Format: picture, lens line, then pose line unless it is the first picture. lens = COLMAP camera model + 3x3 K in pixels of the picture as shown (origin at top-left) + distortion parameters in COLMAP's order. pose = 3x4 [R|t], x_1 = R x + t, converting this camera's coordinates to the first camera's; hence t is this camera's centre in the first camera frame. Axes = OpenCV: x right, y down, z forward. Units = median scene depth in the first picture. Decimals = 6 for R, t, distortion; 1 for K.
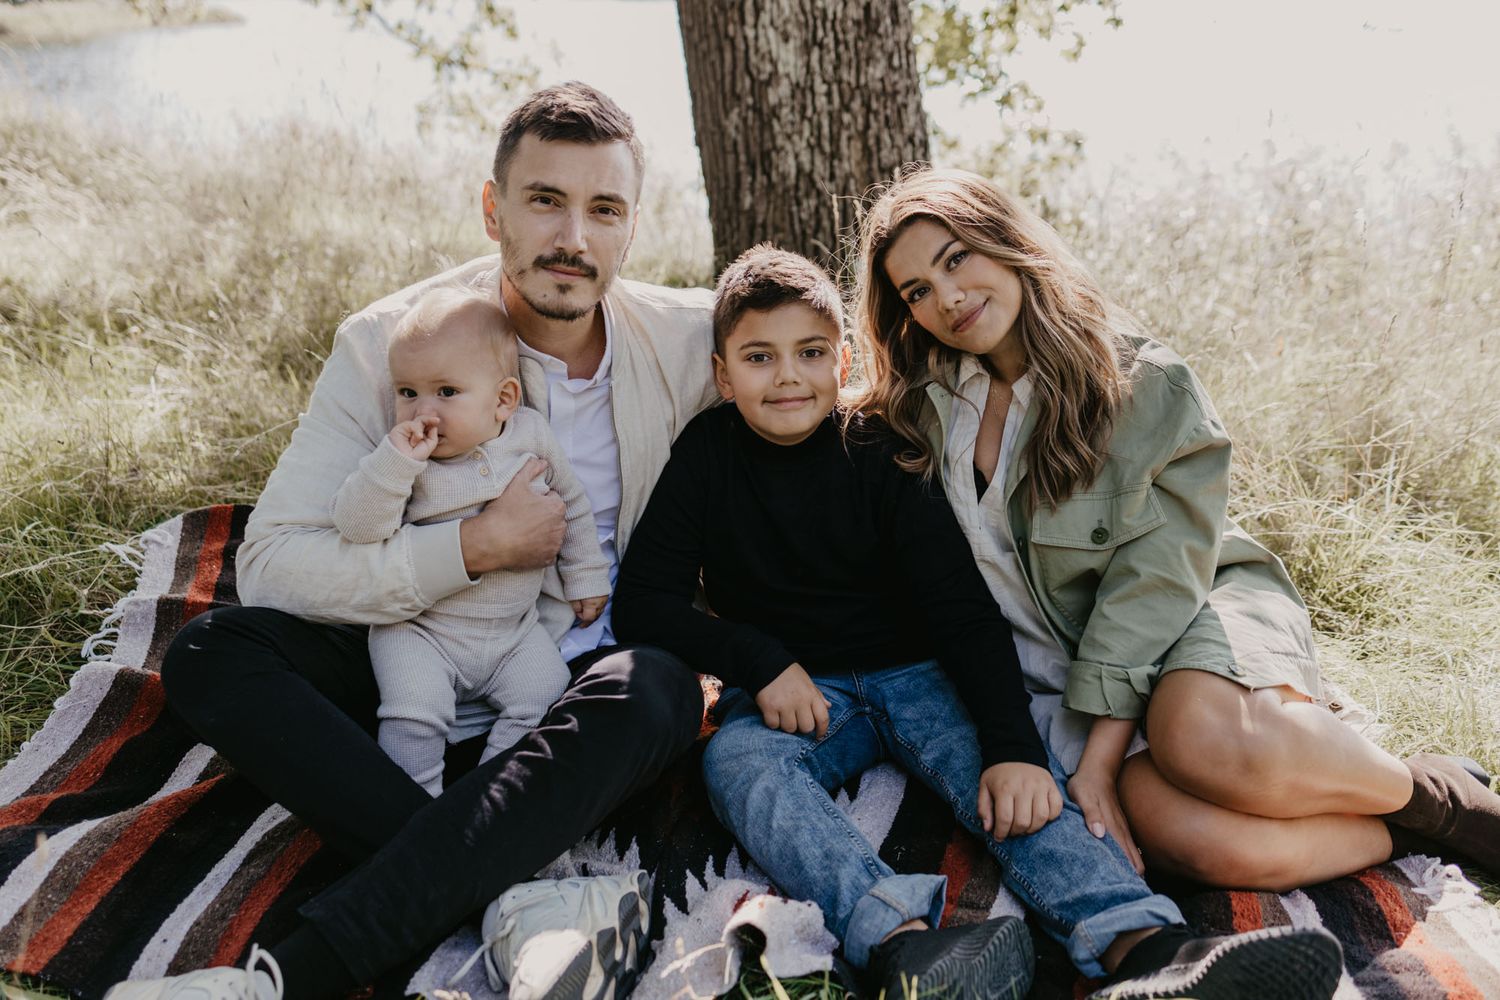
lens RADIAL K [[1514.8, 0, 766.0], [0, 1514.8, 520.9], [0, 0, 1]] dist [0.005797, 0.000000]
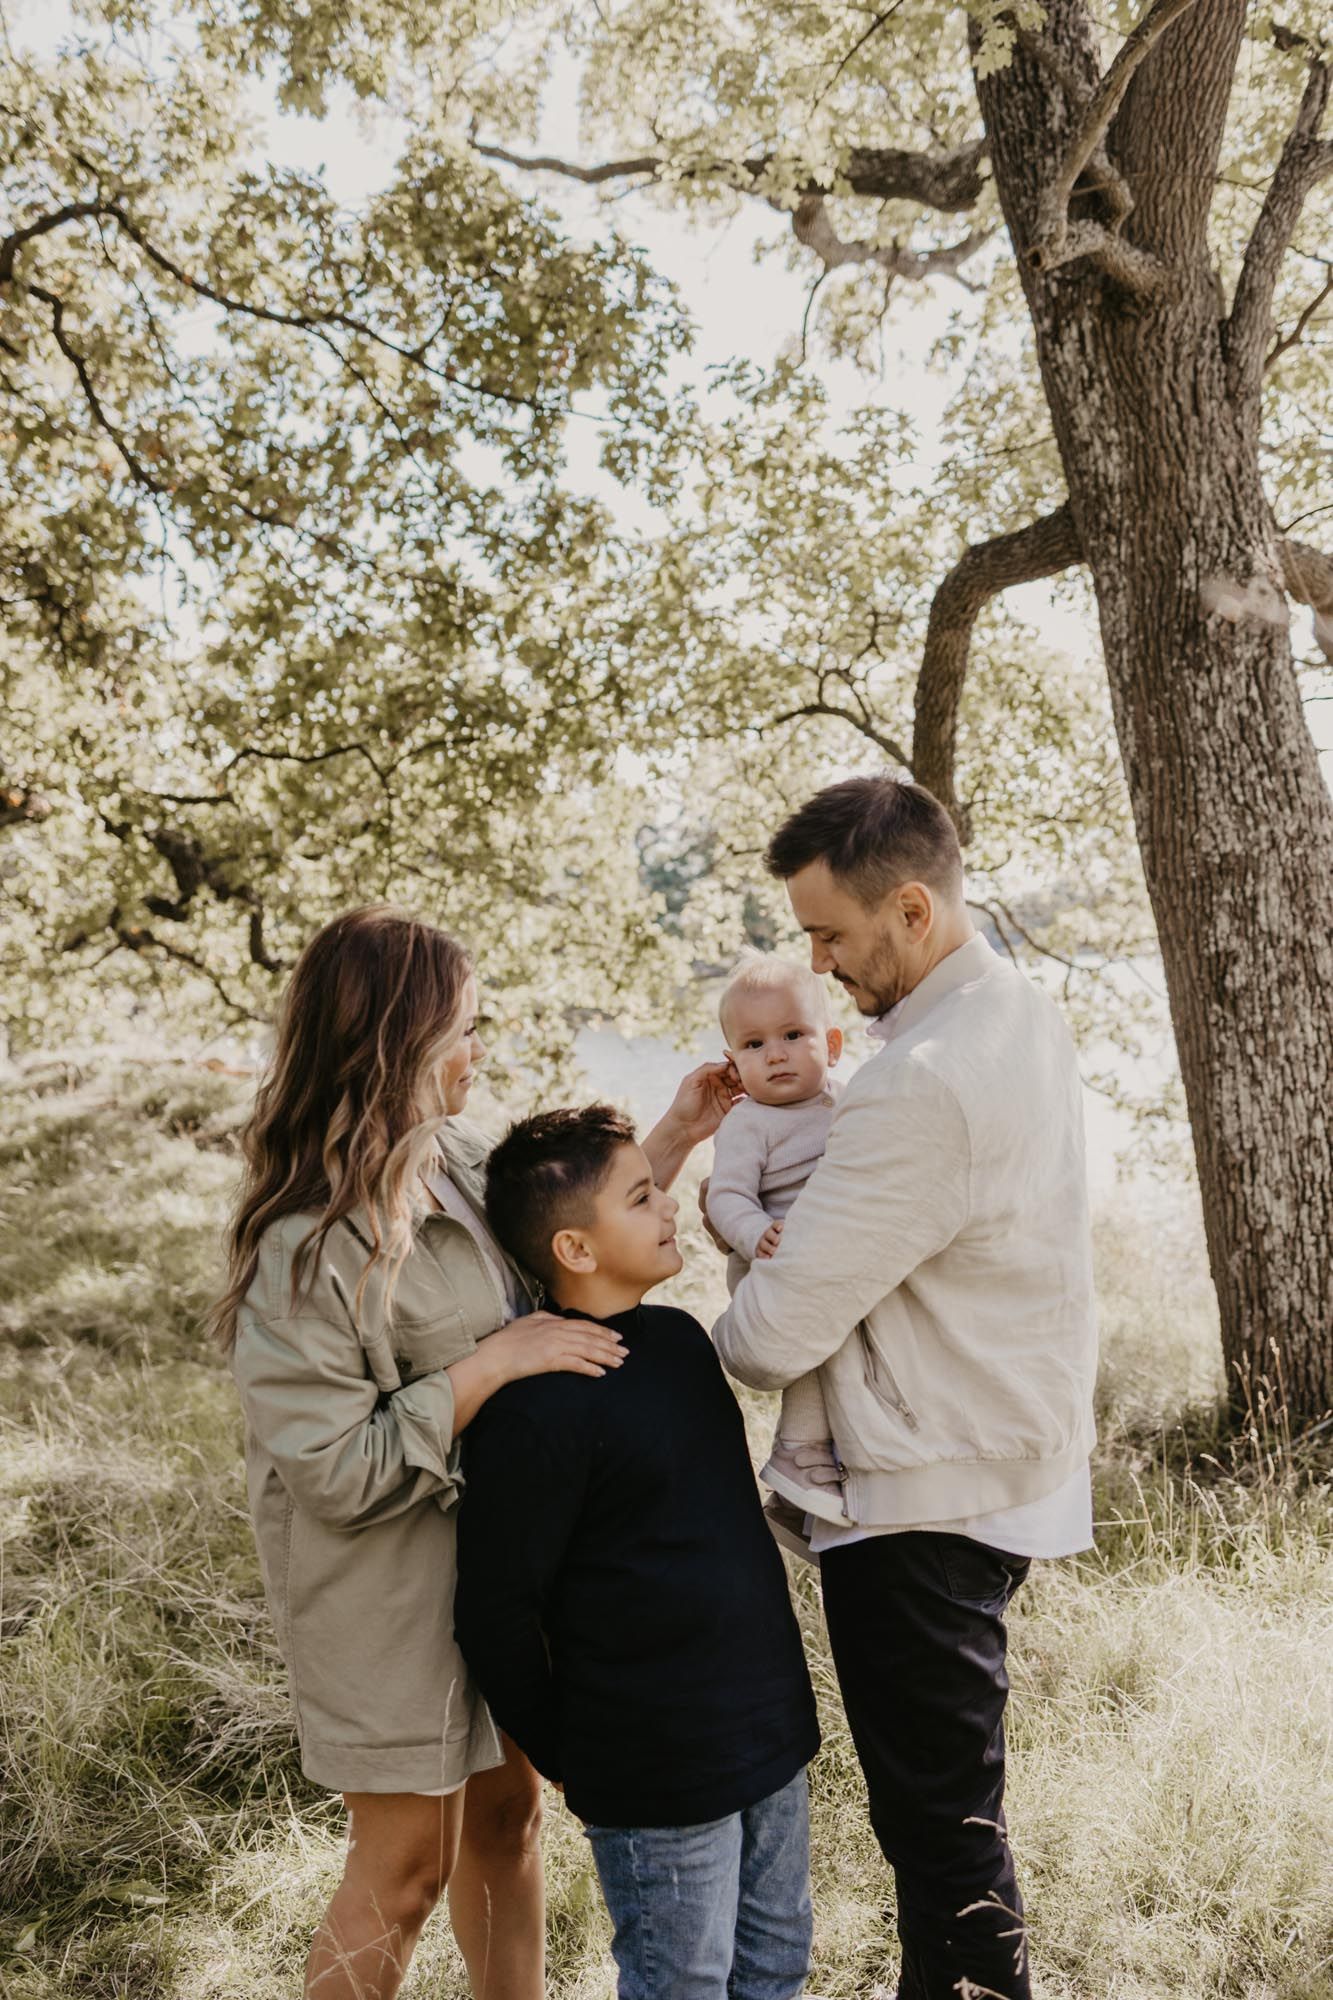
lens RADIAL K [[2019.8, 0, 669.2], [0, 2019.8, 996.9], [0, 0, 1]] dist [0.005797, 0.000000]
pose [[0.876262, -0.006365, -0.481793, 0.345707], [-0.137593, 0.954972, -0.262863, 0.007207], [0.461772, 0.296628, 0.835929, -0.547305]]
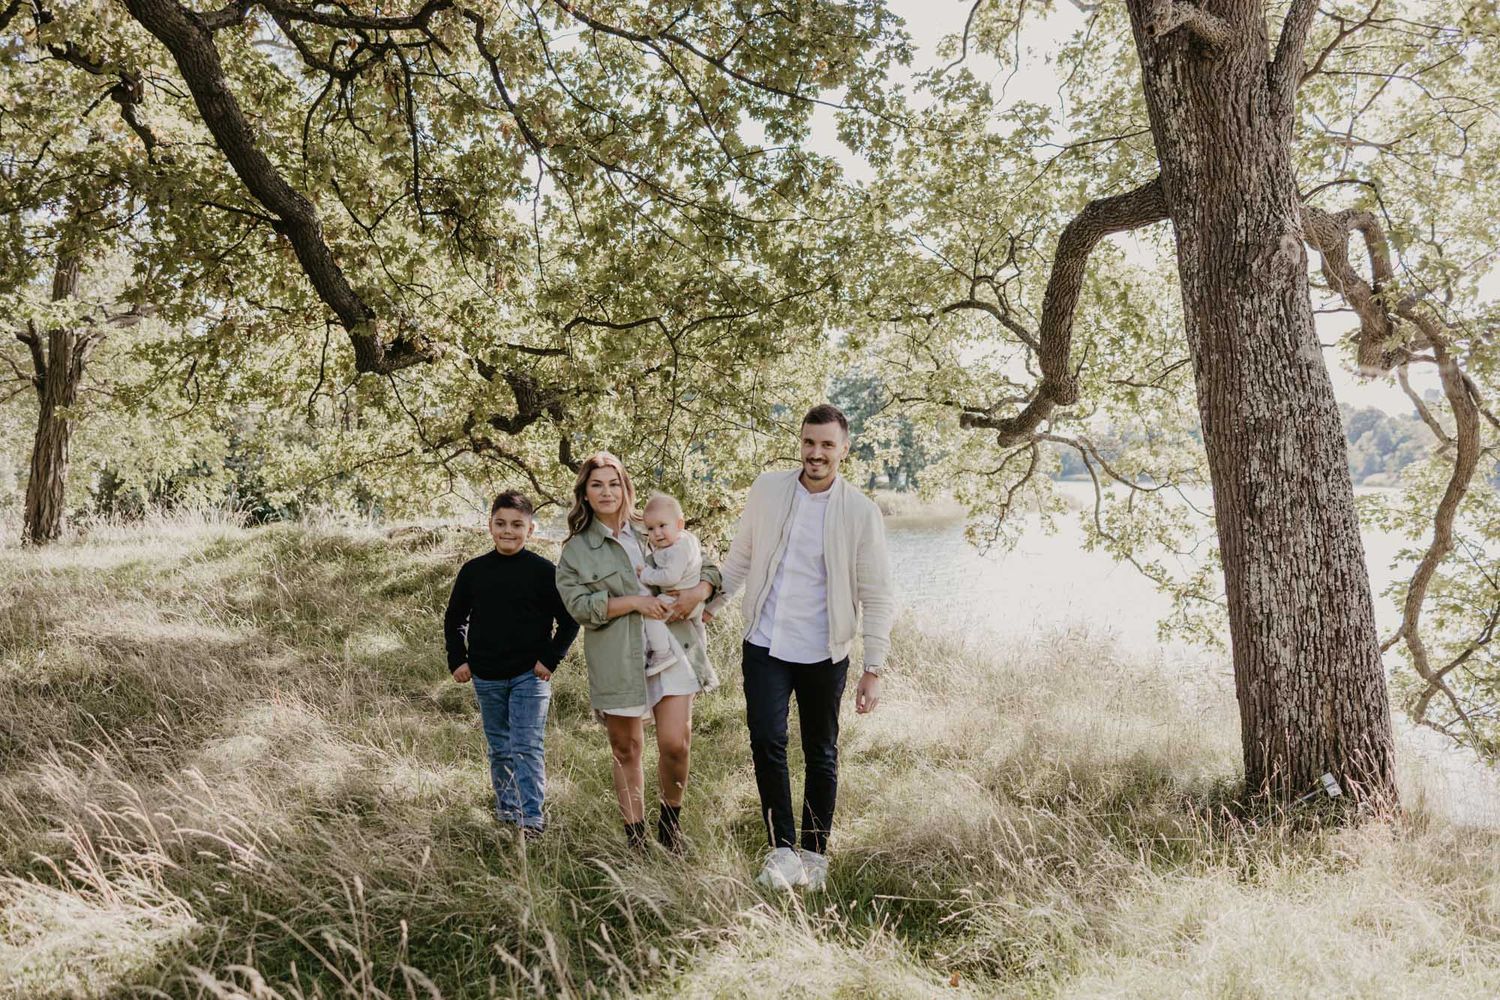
lens RADIAL K [[1514.8, 0, 751.9], [0, 1514.8, 498.5], [0, 0, 1]] dist [0.005797, 0.000000]
pose [[0.856657, 0.028864, -0.515078, 0.379721], [-0.186215, 0.948421, -0.256558, 0.087216], [0.481105, 0.315697, 0.817847, -0.784719]]
